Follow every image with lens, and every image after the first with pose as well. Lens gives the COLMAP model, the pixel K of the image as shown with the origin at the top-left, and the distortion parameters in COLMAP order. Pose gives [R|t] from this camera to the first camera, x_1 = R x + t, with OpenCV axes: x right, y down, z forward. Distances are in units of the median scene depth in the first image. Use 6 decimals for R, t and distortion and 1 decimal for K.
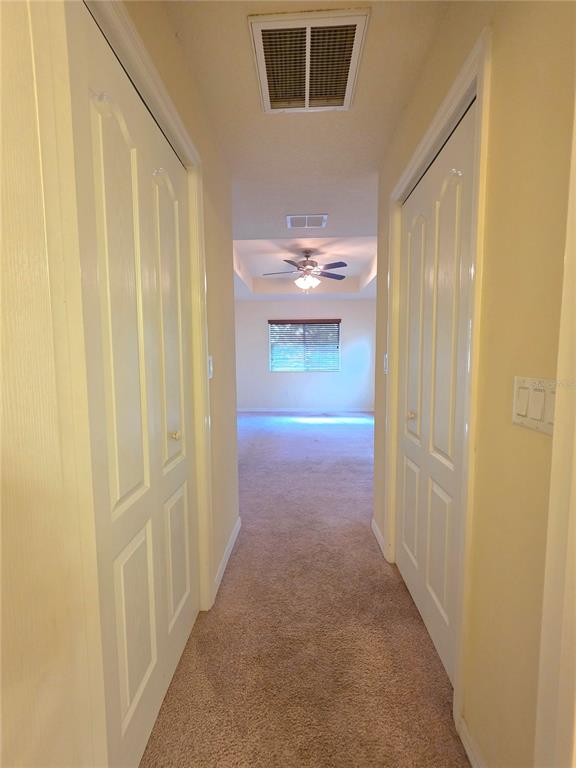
lens RADIAL K [[306.9, 0, 286.9], [0, 306.9, 380.6], [0, 0, 1]] dist [0.001650, -0.000509]
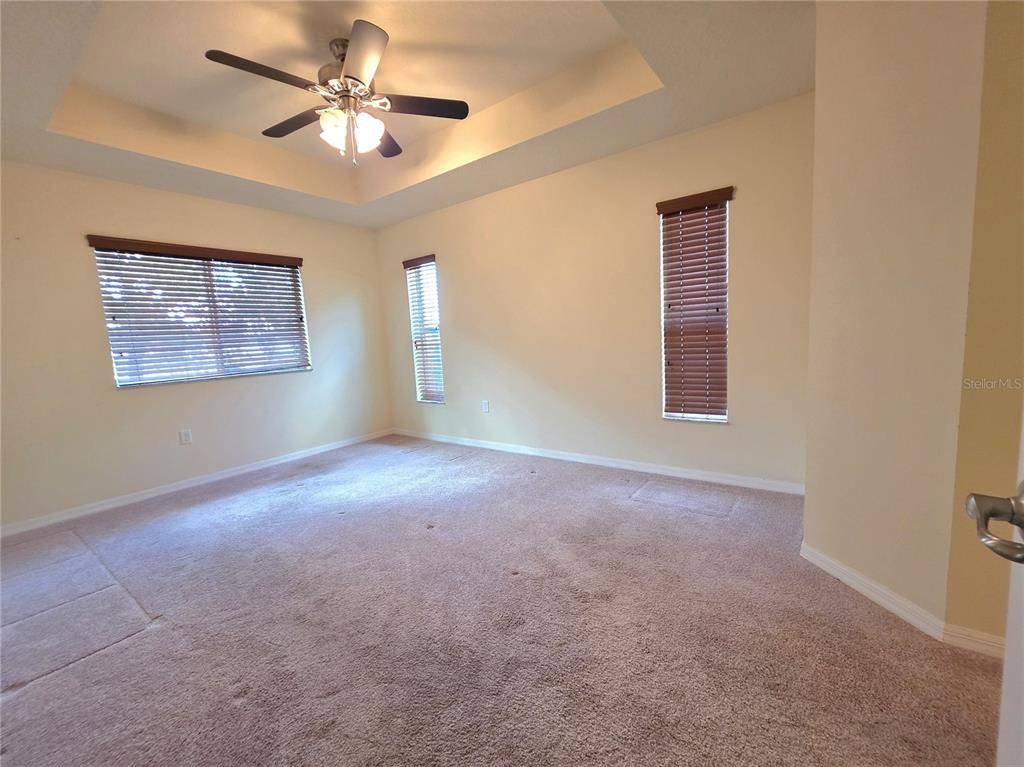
lens RADIAL K [[424.6, 0, 510.1], [0, 424.6, 383.8], [0, 0, 1]] dist [-0.000064, -0.000099]
pose [[0.570569, -0.116740, 0.812910, -0.272361], [0.118372, 0.991199, 0.059260, -0.015560], [-0.812674, 0.062414, 0.579367, 0.525547]]
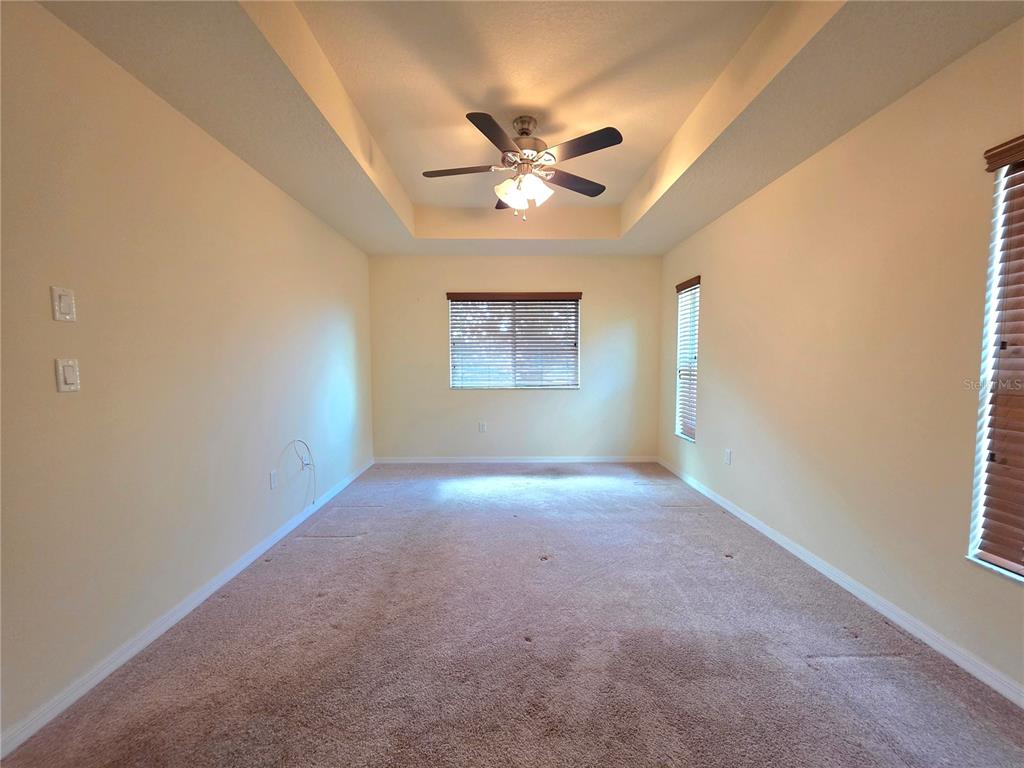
lens RADIAL K [[409.2, 0, 508.5], [0, 409.2, 386.3], [0, 0, 1]] dist [0.001650, -0.000509]
pose [[0.998681, 0.003843, 0.051193, 0.014229], [-0.002814, 0.999793, -0.020166, -0.027406], [-0.051259, 0.019995, 0.998485, 0.399286]]
